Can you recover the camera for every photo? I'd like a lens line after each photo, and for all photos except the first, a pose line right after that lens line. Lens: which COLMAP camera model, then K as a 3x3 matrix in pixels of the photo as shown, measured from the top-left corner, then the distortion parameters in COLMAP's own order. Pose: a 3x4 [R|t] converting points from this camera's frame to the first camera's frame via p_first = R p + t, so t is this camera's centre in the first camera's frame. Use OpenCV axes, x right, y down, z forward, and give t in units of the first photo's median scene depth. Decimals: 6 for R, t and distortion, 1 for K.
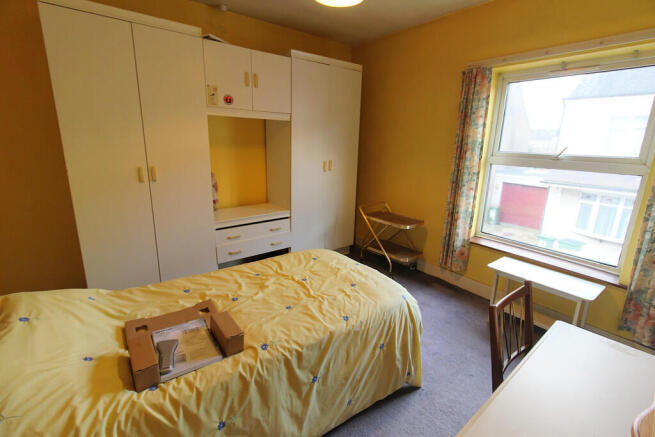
lens RADIAL K [[303.4, 0, 328.4], [0, 303.4, 215.1], [0, 0, 1]] dist [0.000276, 0.000009]
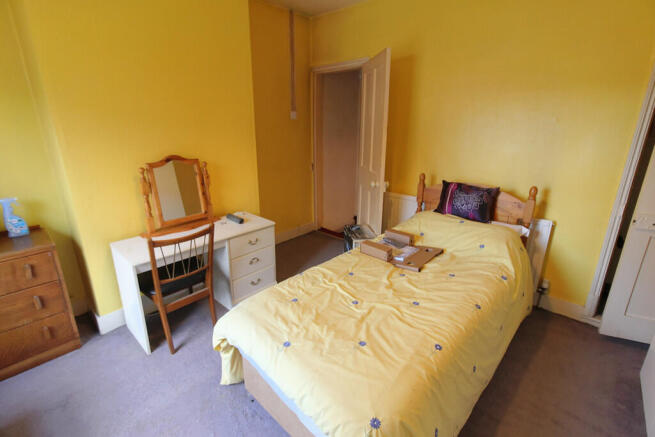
lens RADIAL K [[303.4, 0, 327.5], [0, 303.4, 215.8], [0, 0, 1]] dist [0.000276, 0.000009]
pose [[-0.985029, 0.022039, -0.170977, 0.130539], [-0.069882, 0.855606, 0.512889, -0.411083], [0.157592, 0.517159, -0.841256, 1.592264]]
